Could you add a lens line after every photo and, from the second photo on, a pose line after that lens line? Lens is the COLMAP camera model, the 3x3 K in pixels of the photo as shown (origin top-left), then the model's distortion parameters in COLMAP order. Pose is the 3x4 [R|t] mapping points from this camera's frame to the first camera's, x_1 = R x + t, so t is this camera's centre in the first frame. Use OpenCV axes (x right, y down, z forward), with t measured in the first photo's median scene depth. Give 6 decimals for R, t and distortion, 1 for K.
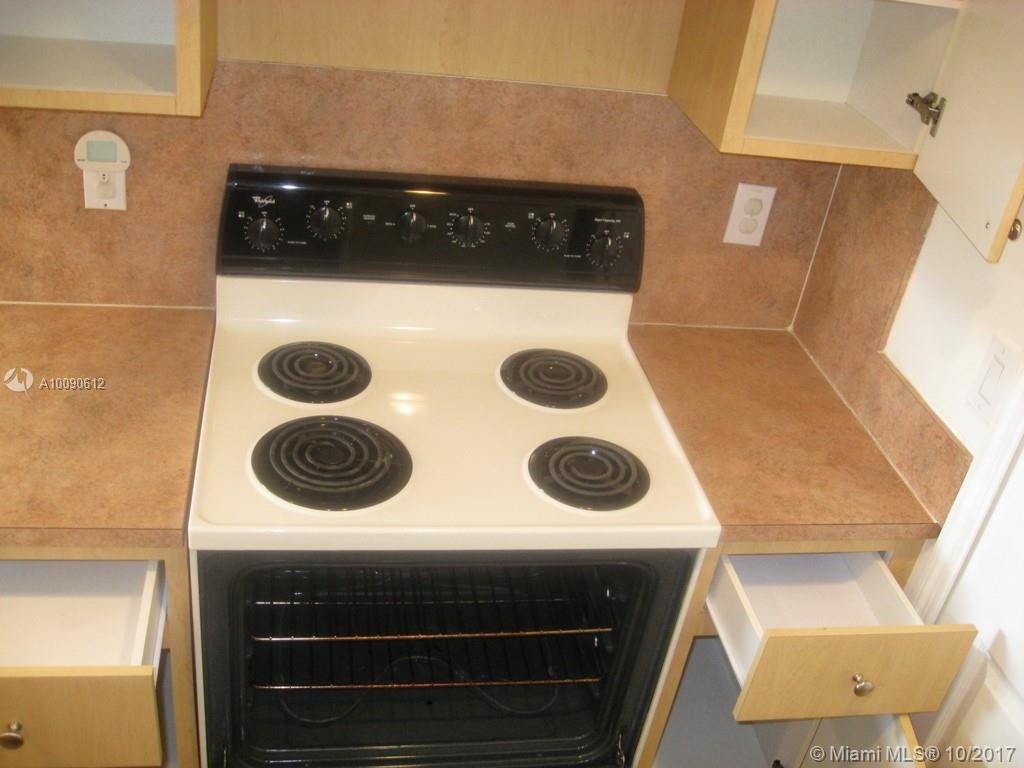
lens RADIAL K [[1055.1, 0, 512.5], [0, 1055.1, 380.8], [0, 0, 1]] dist [-0.116642, 0.000000]
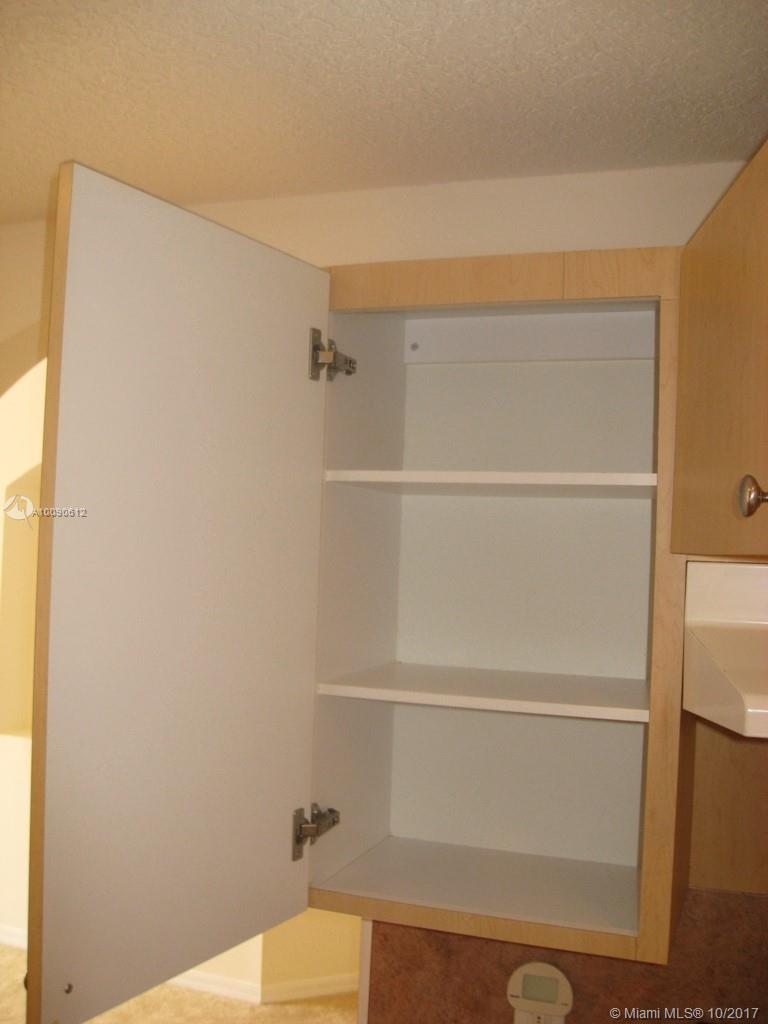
lens RADIAL K [[1055.1, 0, 380.3], [0, 1055.1, 513.1], [0, 0, 1]] dist [-0.116642, 0.000000]
pose [[0.862374, -0.112149, -0.493695, -0.059911], [-0.201860, 0.818122, -0.538451, -0.064649], [0.464289, 0.564003, 0.682889, 0.161375]]
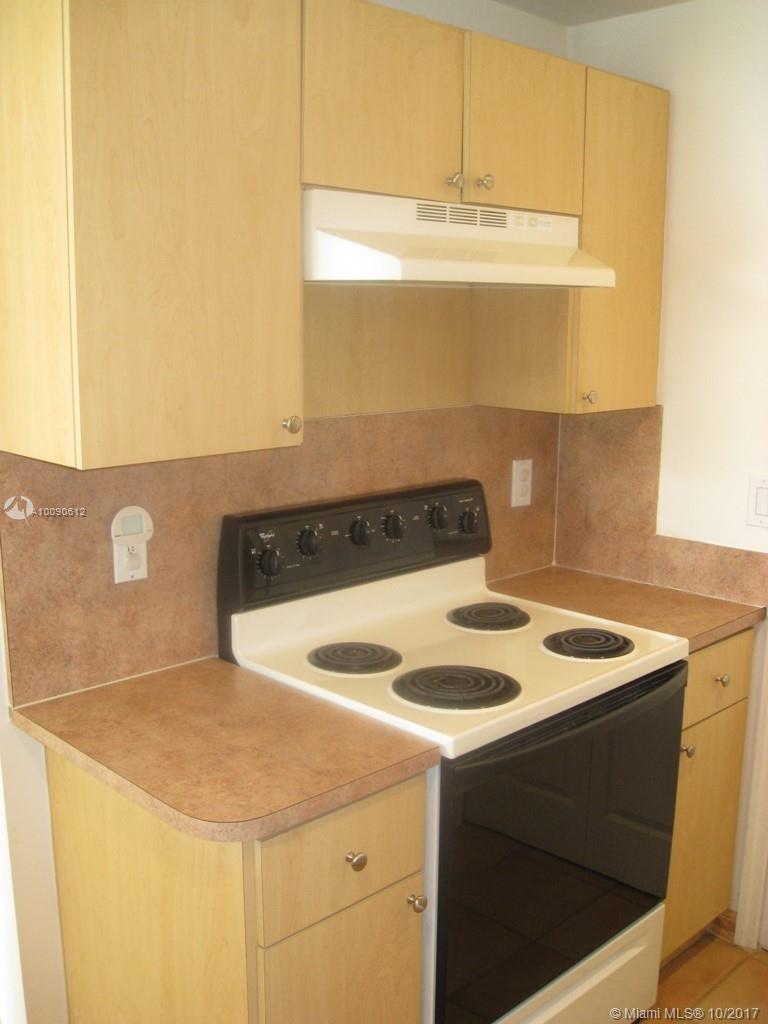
lens RADIAL K [[1055.1, 0, 389.0], [0, 1055.1, 509.1], [0, 0, 1]] dist [-0.116642, 0.000000]
pose [[0.813164, -0.232208, 0.533708, -0.749500], [0.388467, 0.899369, -0.200572, 0.093207], [-0.433426, 0.370426, 0.821539, -0.053800]]
